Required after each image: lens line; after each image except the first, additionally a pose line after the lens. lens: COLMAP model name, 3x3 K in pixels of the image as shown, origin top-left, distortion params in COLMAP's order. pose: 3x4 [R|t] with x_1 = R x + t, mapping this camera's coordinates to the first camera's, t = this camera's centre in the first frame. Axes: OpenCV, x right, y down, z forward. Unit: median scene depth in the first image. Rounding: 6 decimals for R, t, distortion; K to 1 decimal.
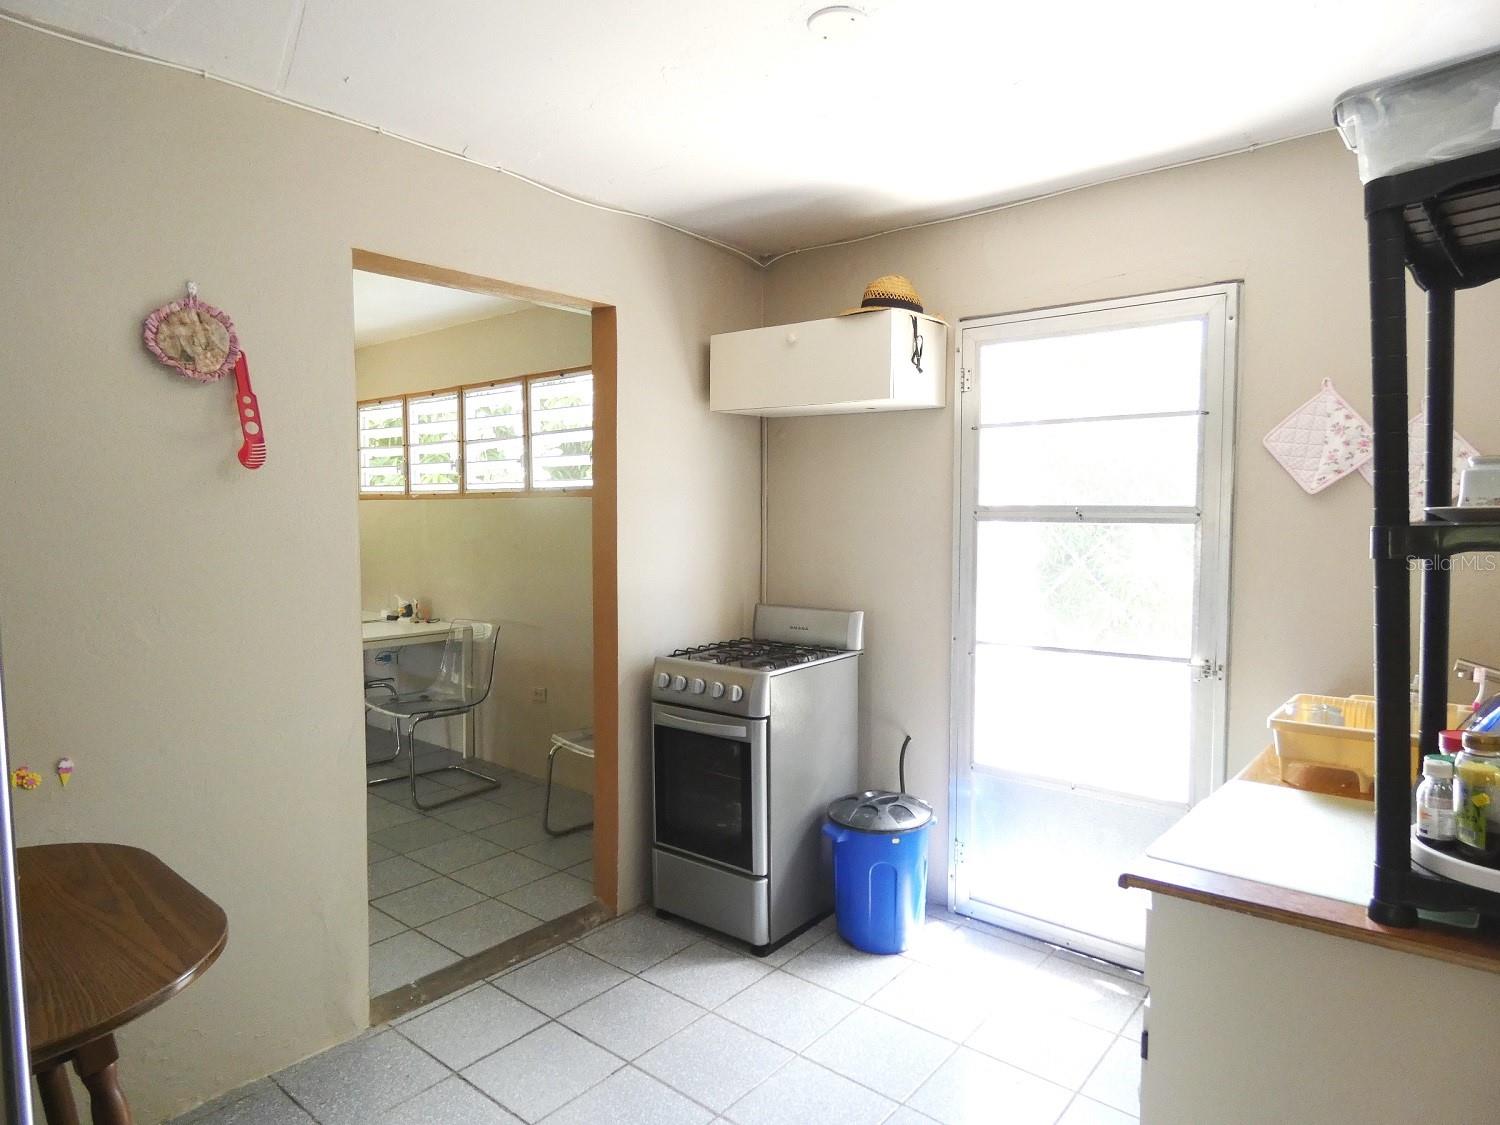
lens RADIAL K [[900.4, 0, 756.7], [0, 900.4, 556.7], [0, 0, 1]] dist [0.002962, -0.001357]
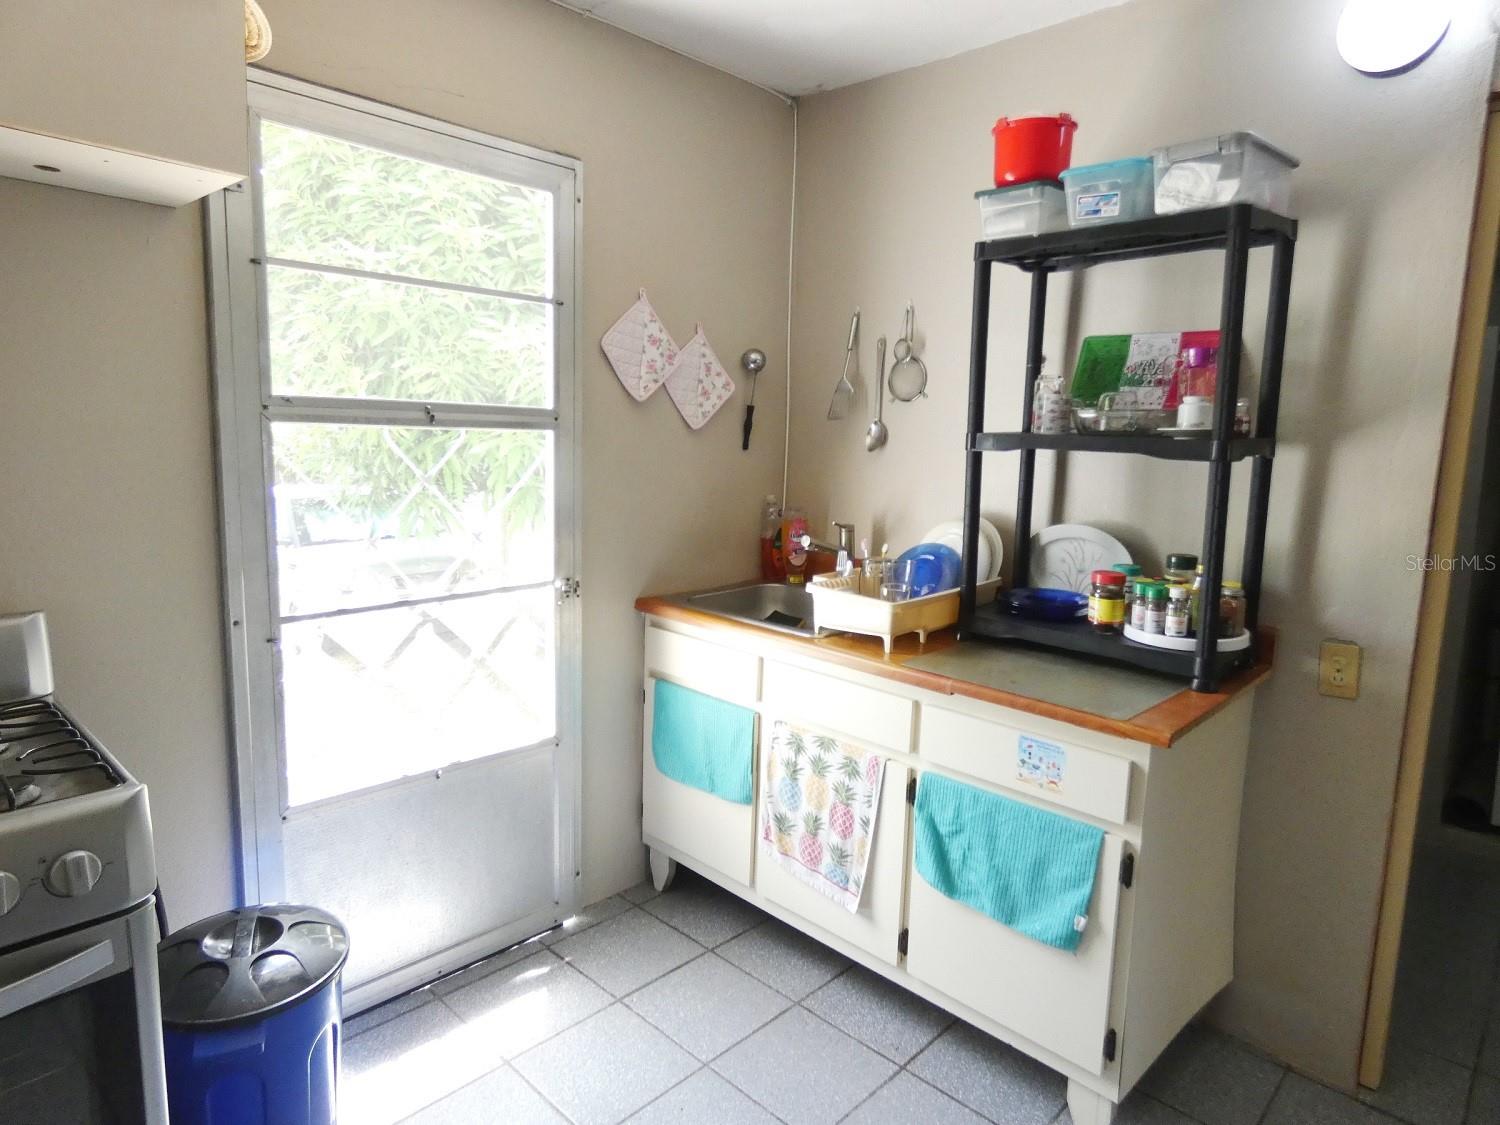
lens RADIAL K [[900.4, 0, 749.8], [0, 900.4, 549.9], [0, 0, 1]] dist [0.002962, -0.001357]
pose [[0.093143, -0.133400, 0.986676, -0.380542], [0.017360, 0.991051, 0.132353, -0.032471], [-0.995501, 0.004801, 0.094625, 0.713555]]
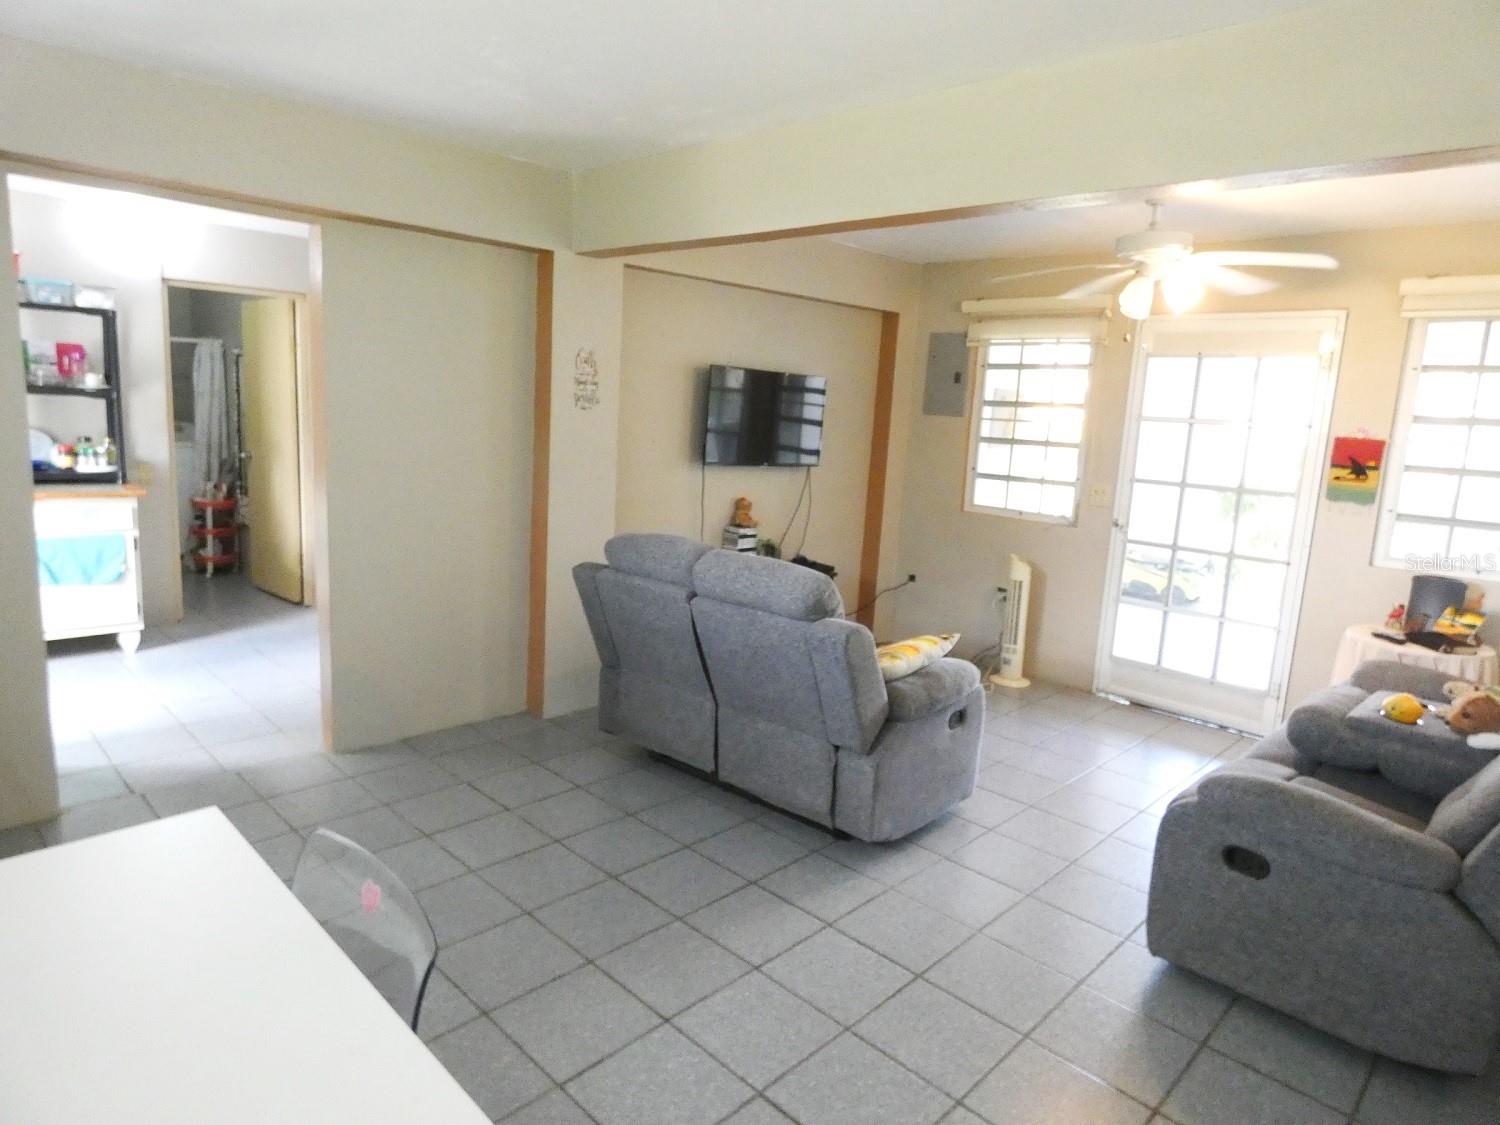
lens RADIAL K [[900.4, 0, 750.1], [0, 900.4, 565.1], [0, 0, 1]] dist [0.002962, -0.001357]
pose [[-0.995062, -0.055287, 0.082433, -0.772017], [-0.036895, 0.977025, 0.209906, -0.069566], [-0.092144, 0.205828, -0.974240, 1.460041]]
